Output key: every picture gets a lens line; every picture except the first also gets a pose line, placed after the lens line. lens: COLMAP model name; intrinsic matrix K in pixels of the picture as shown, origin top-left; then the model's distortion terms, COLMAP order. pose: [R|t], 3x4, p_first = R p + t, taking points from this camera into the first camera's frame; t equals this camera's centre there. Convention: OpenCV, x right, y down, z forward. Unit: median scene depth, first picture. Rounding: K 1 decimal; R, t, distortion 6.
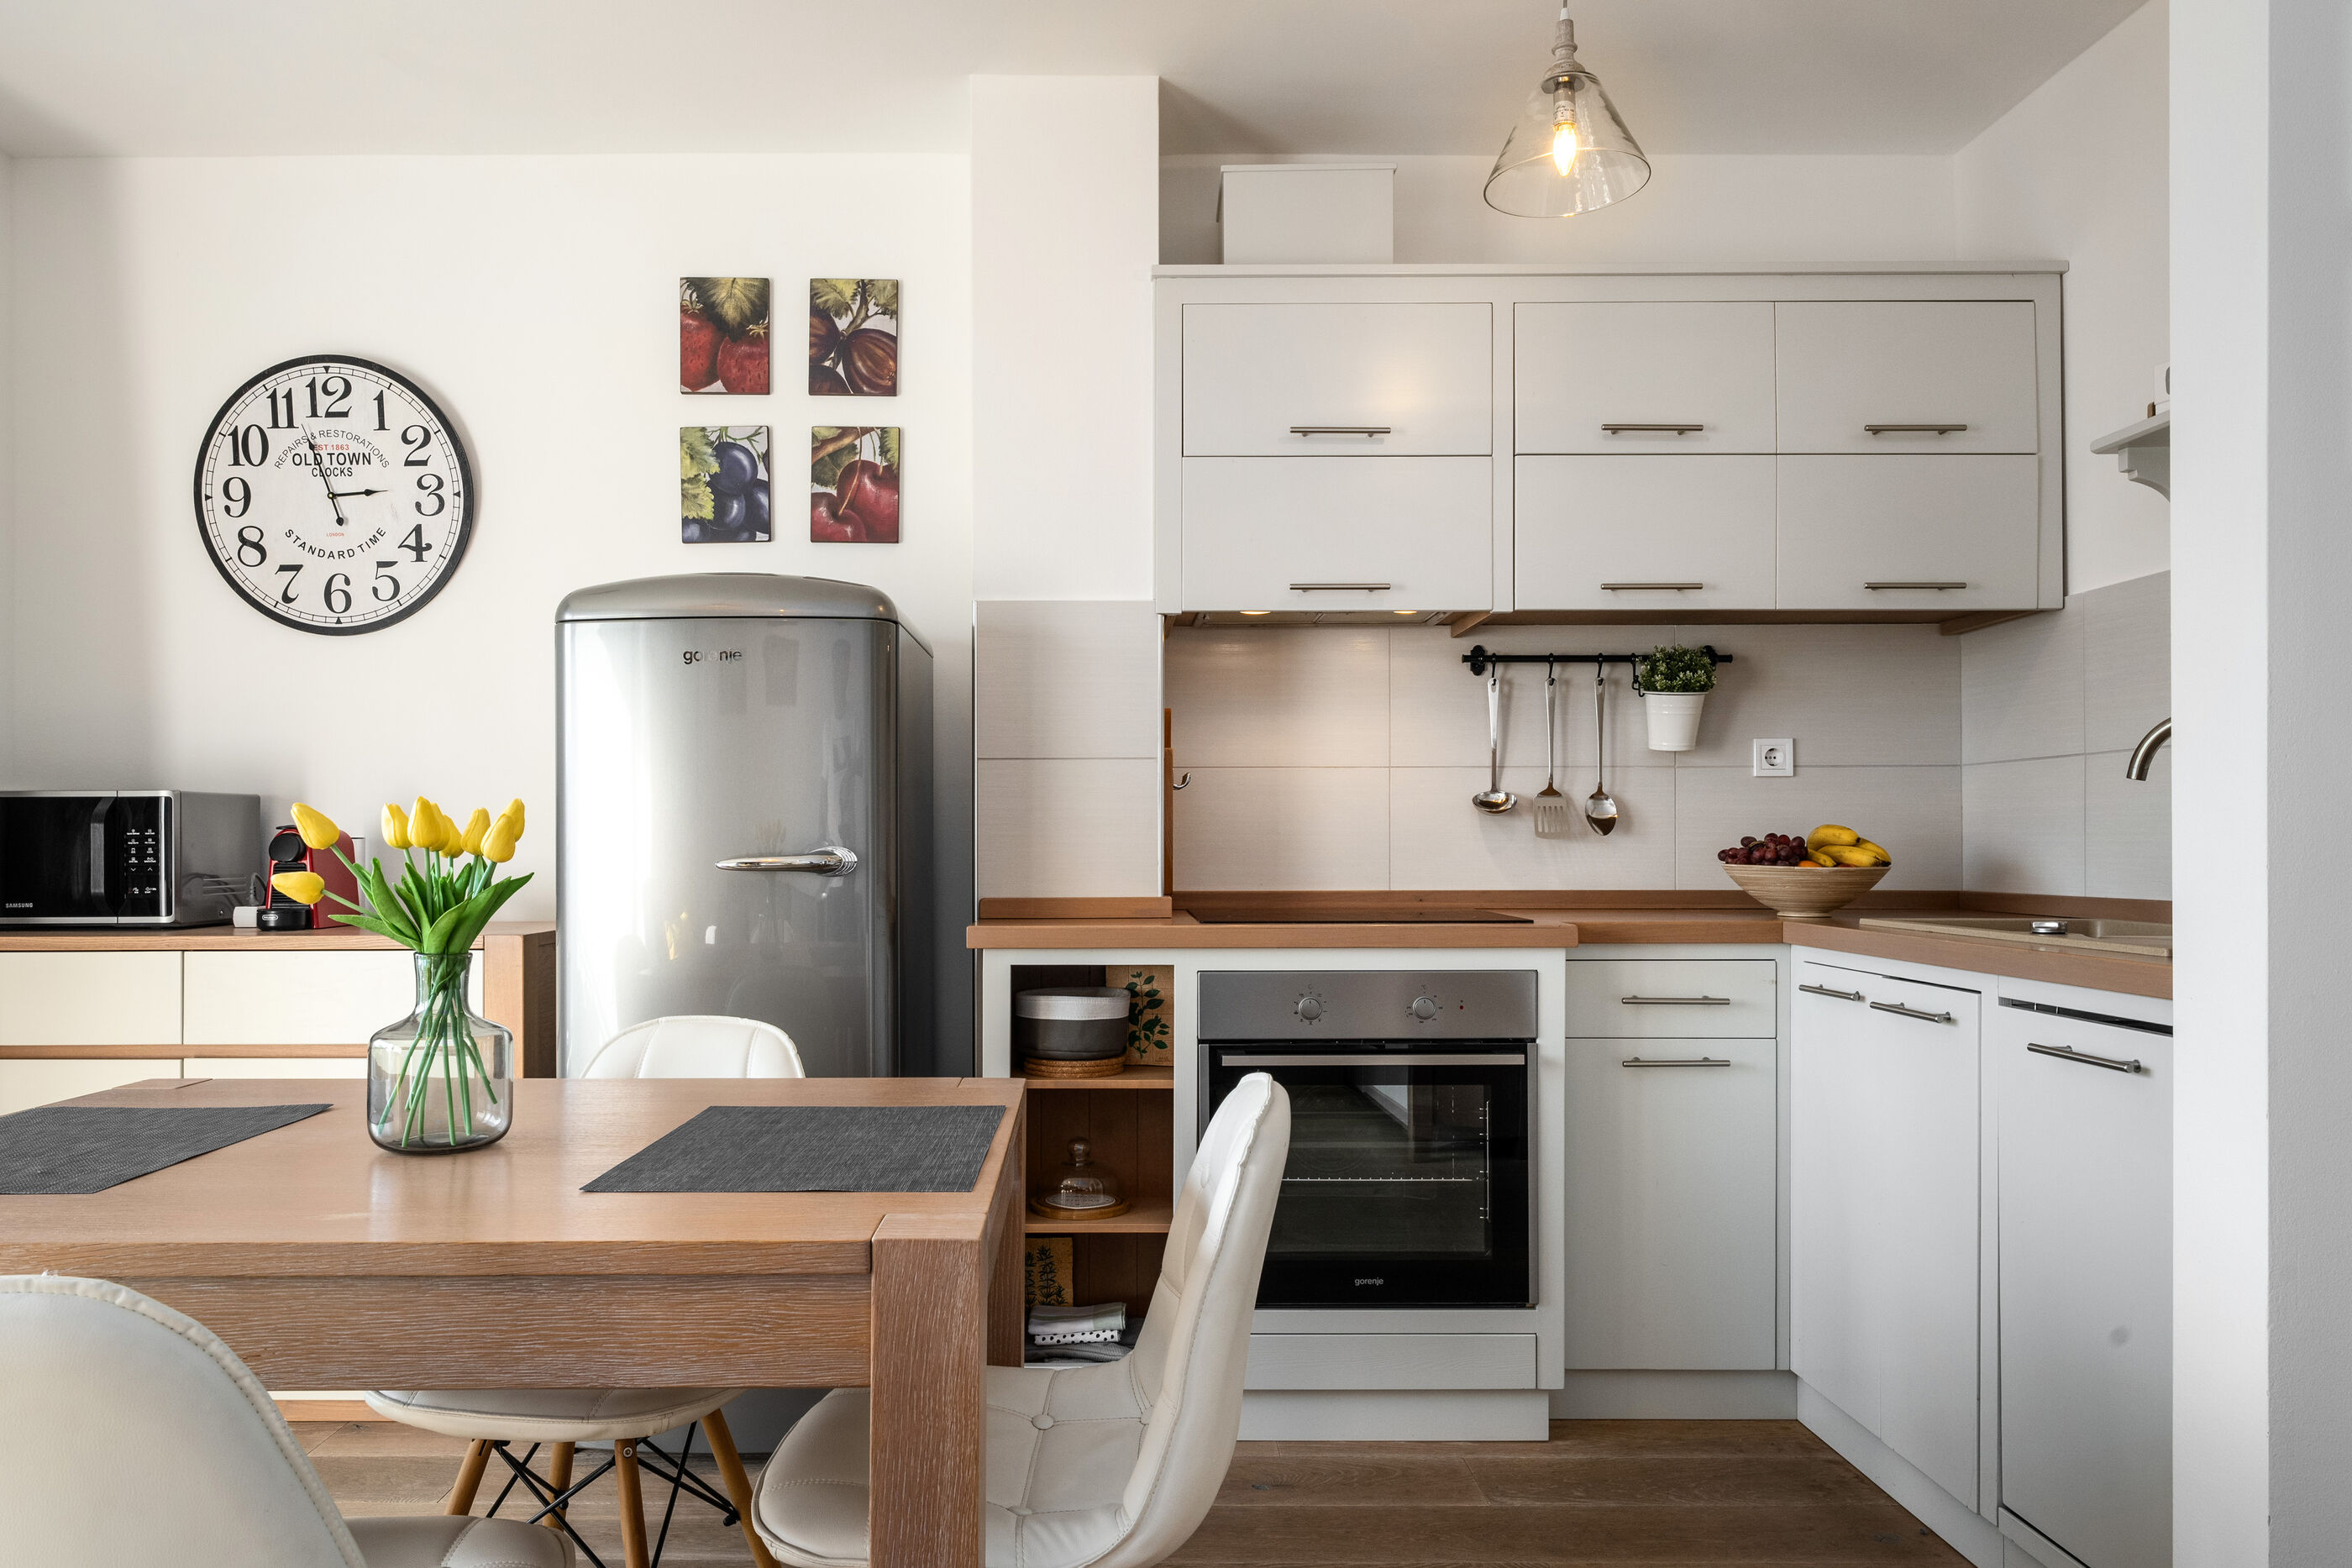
lens RADIAL K [[1555.8, 0, 1063.7], [0, 1555.8, 830.0], [0, 0, 1]] dist [0.009928, 0.000743]
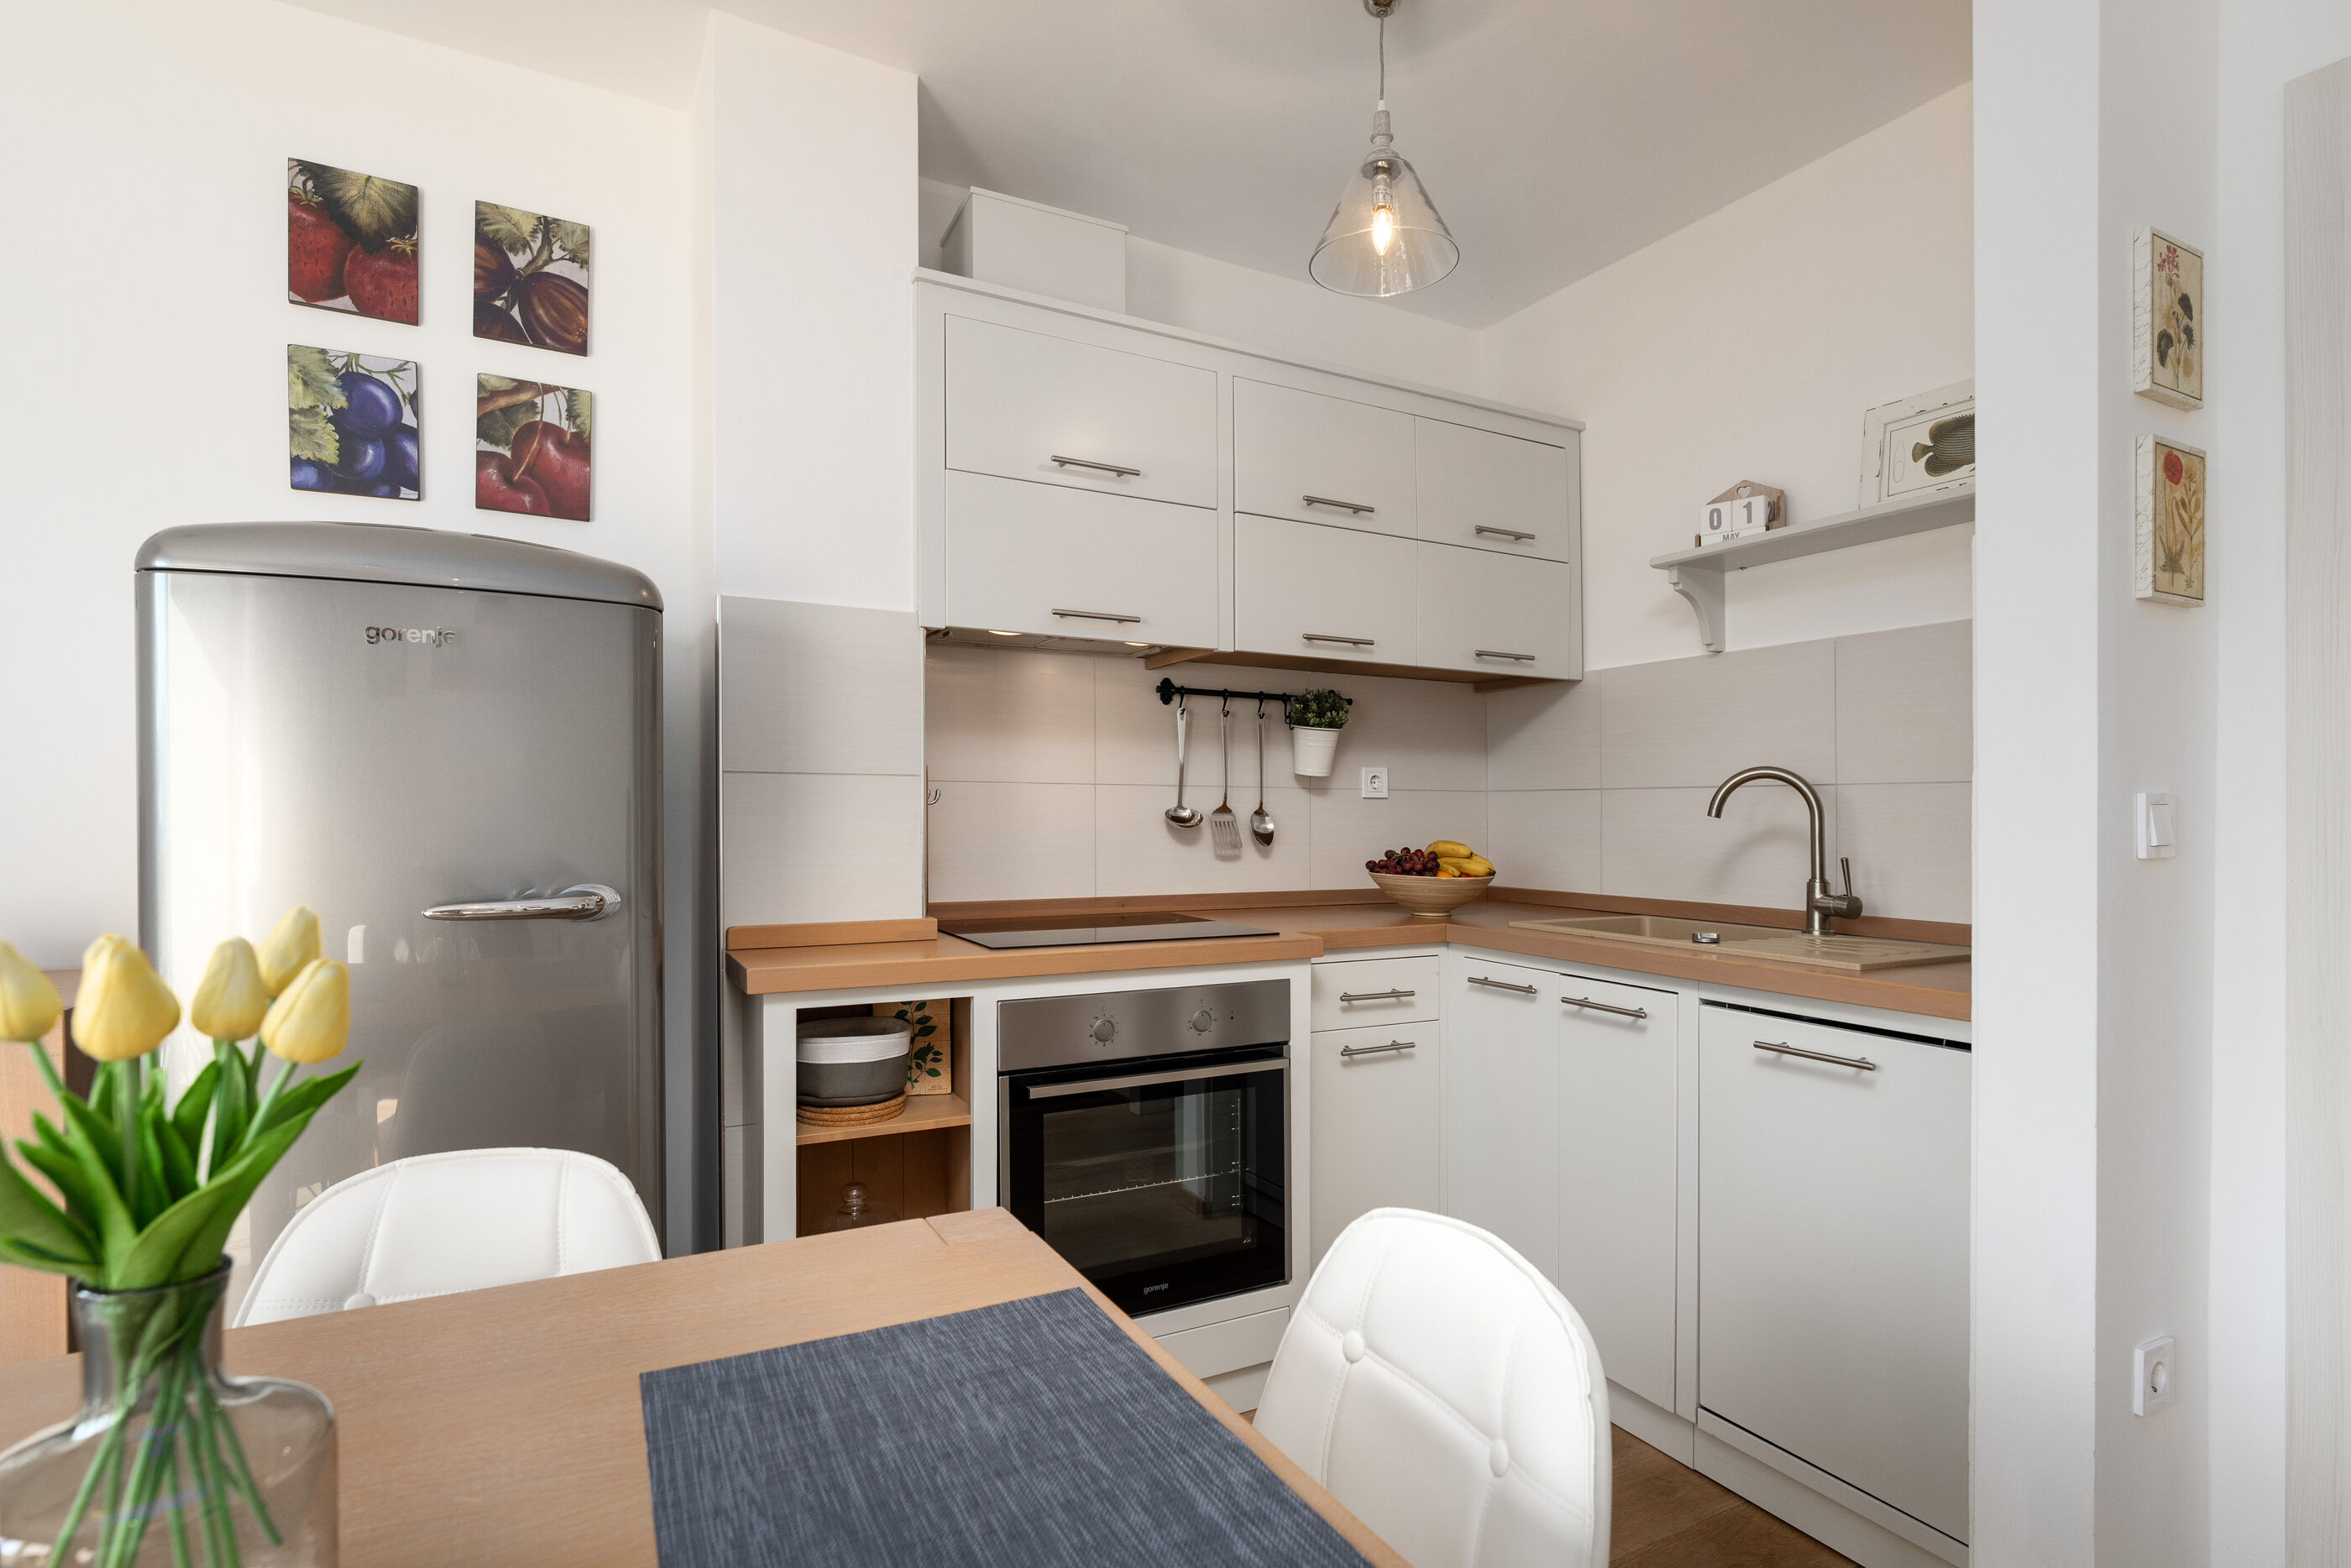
lens RADIAL K [[1158.5, 0, 1157.1], [0, 1158.5, 816.3], [0, 0, 1]] dist [-0.005404, 0.000484]
pose [[0.875557, 0.005221, 0.483087, -0.145836], [-0.012445, 0.999854, 0.011751, -0.028215], [-0.482955, -0.016300, 0.875493, 0.268573]]
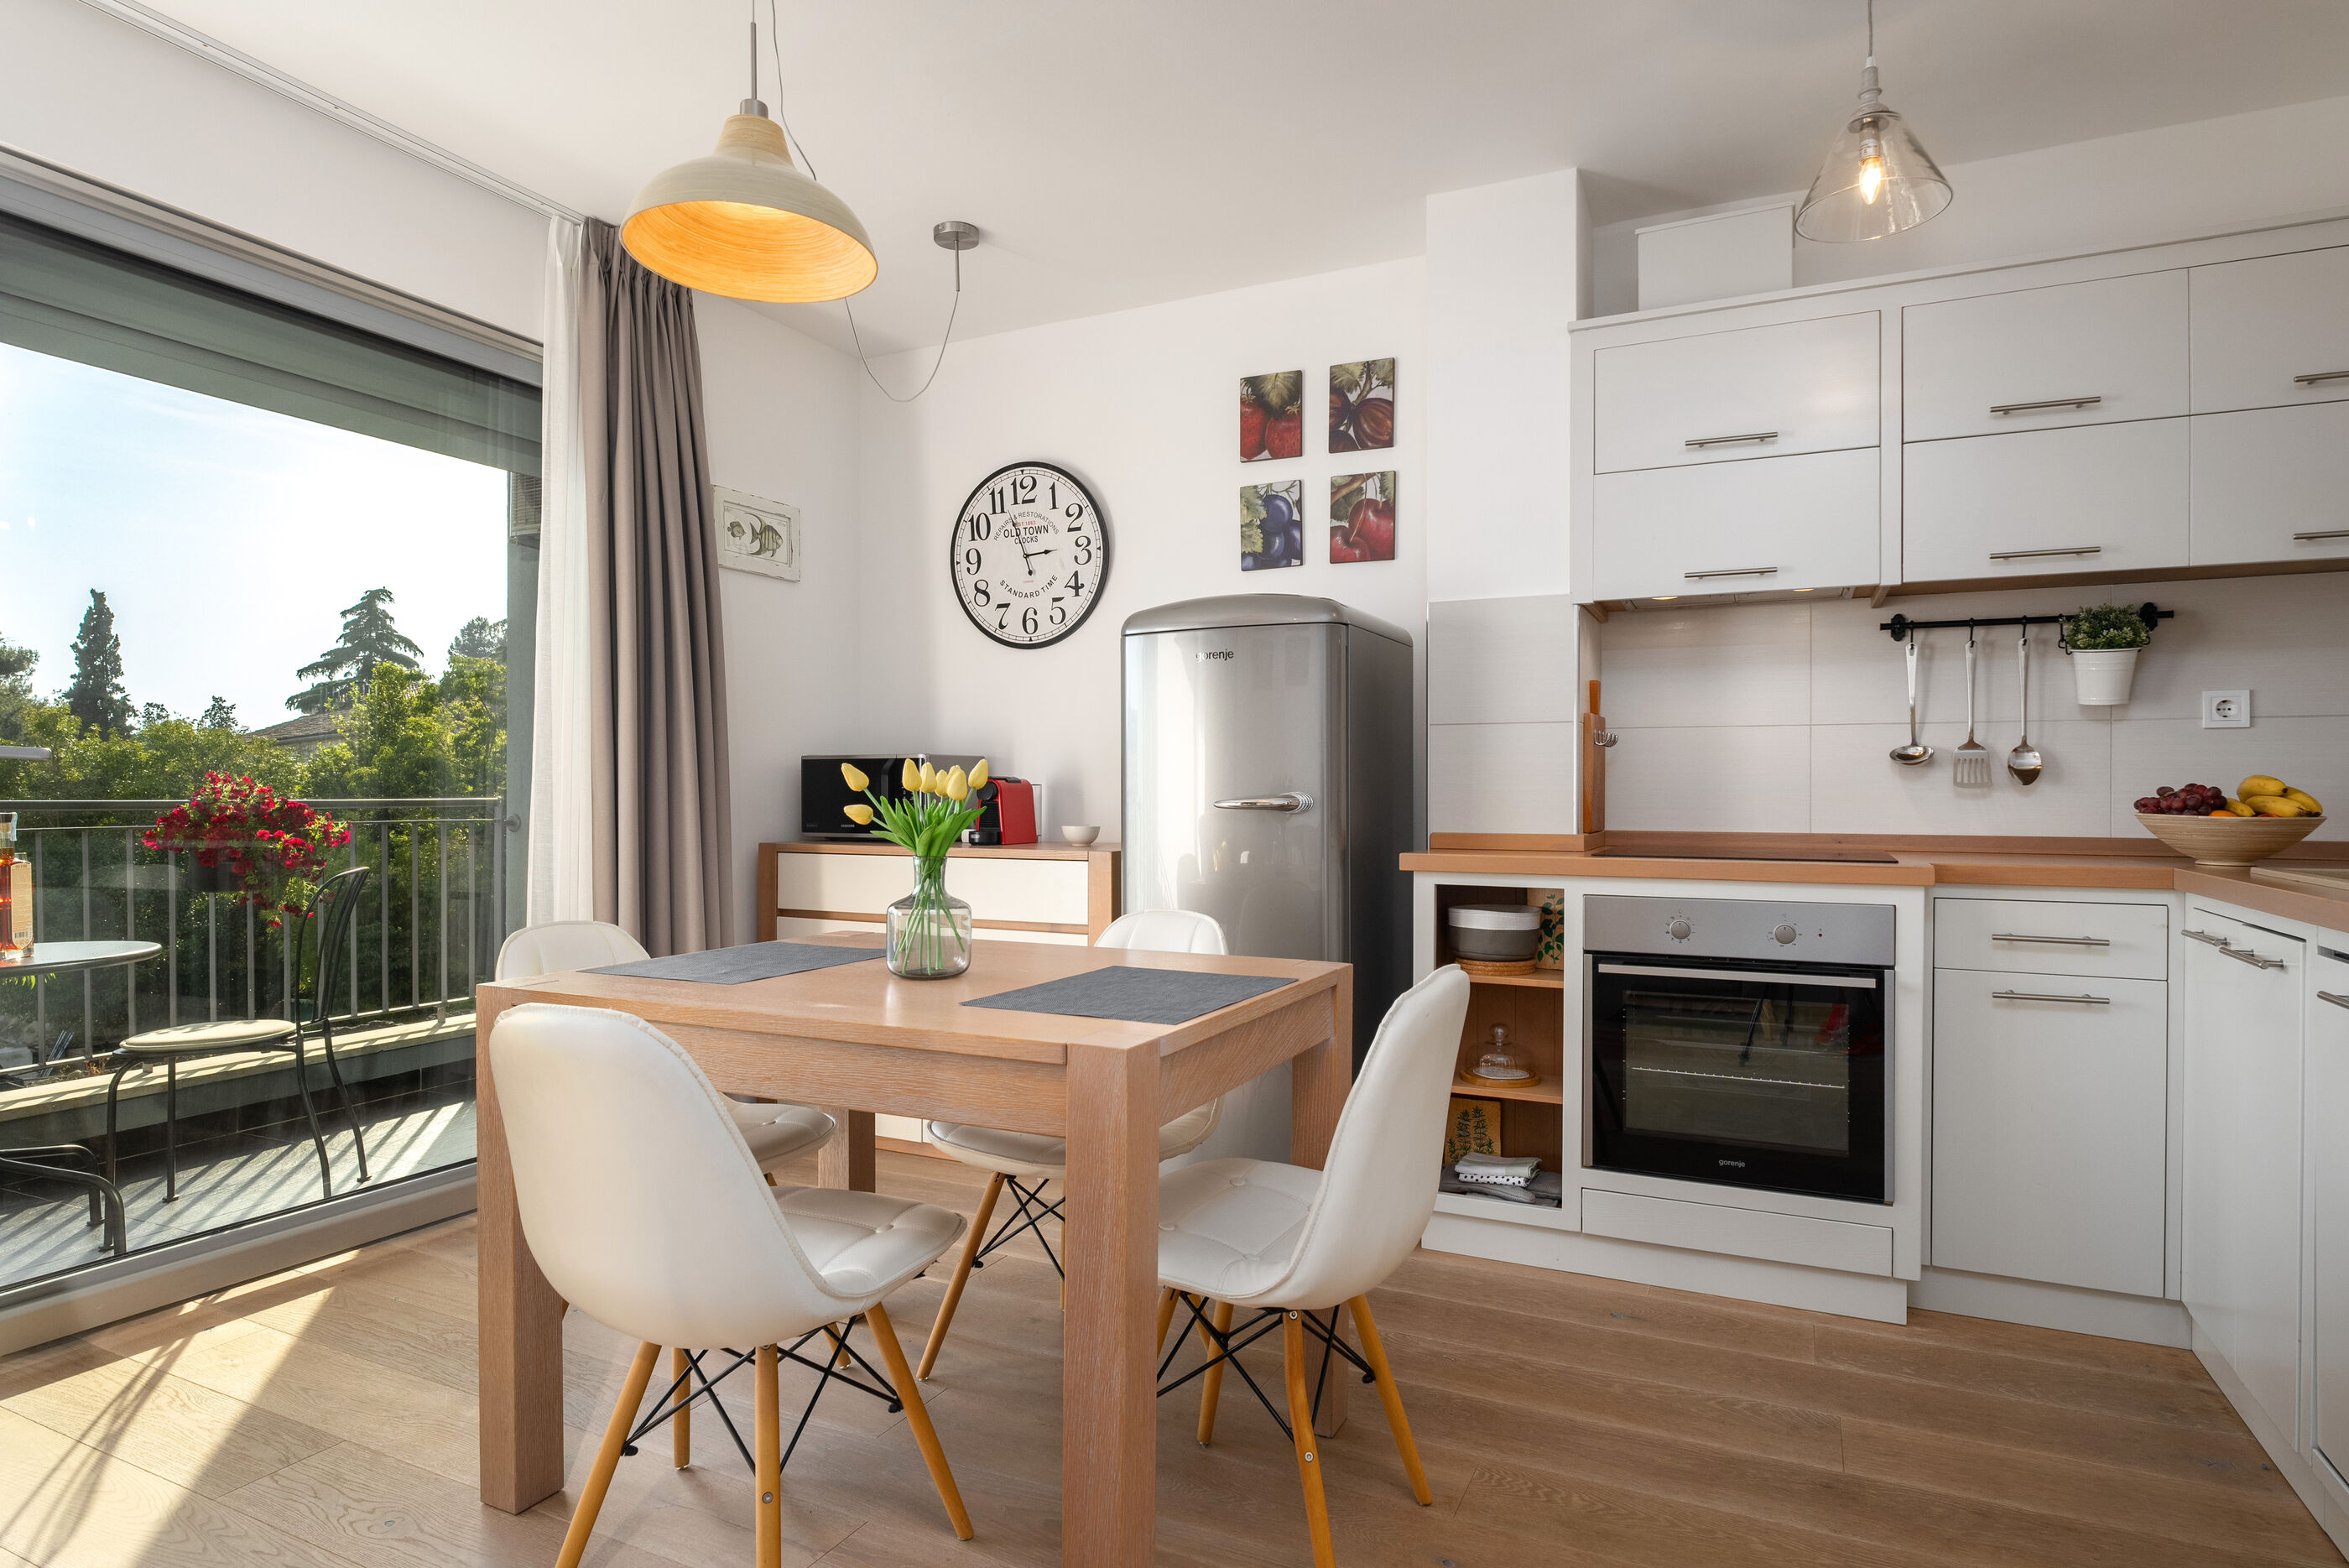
lens RADIAL K [[1254.1, 0, 1174.5], [0, 1254.1, 784.0], [0, 0, 1]] dist [-0.001021, -0.001169]
pose [[0.905855, 0.002060, -0.423582, 0.178822], [-0.000555, 0.999993, 0.003675, -0.000187], [0.423587, -0.003094, 0.905850, -0.030756]]
